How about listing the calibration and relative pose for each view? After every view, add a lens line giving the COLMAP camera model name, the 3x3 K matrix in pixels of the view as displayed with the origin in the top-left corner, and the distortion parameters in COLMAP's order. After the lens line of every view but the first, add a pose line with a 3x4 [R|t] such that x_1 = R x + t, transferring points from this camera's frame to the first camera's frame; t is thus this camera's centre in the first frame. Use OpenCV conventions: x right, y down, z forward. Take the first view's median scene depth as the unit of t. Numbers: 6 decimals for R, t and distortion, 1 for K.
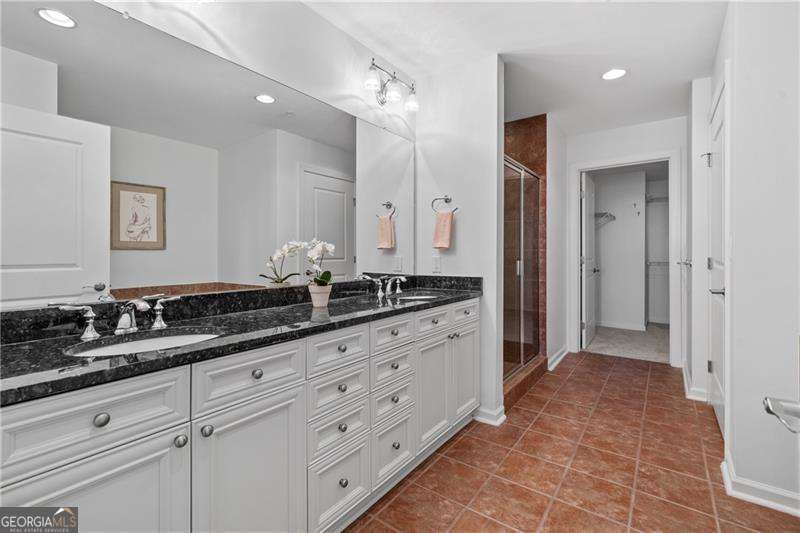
lens RADIAL K [[348.5, 0, 404.6], [0, 348.5, 253.1], [0, 0, 1]] dist [-0.017737, -0.000458]
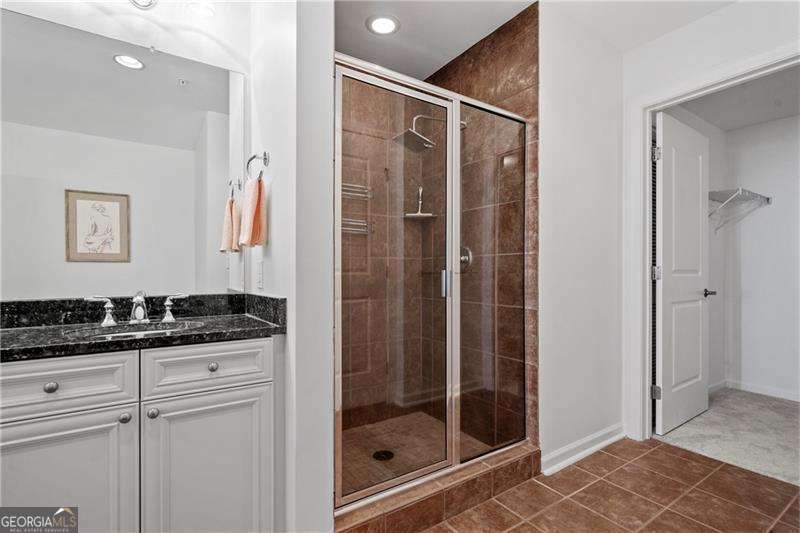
lens RADIAL K [[376.8, 0, 399.6], [0, 376.8, 272.0], [0, 0, 1]] dist [-0.001730, -0.000140]
pose [[0.943602, -0.002009, -0.331075, 0.345146], [0.001967, 0.999998, -0.000460, 0.018925], [0.331075, -0.000217, 0.943604, 0.320411]]
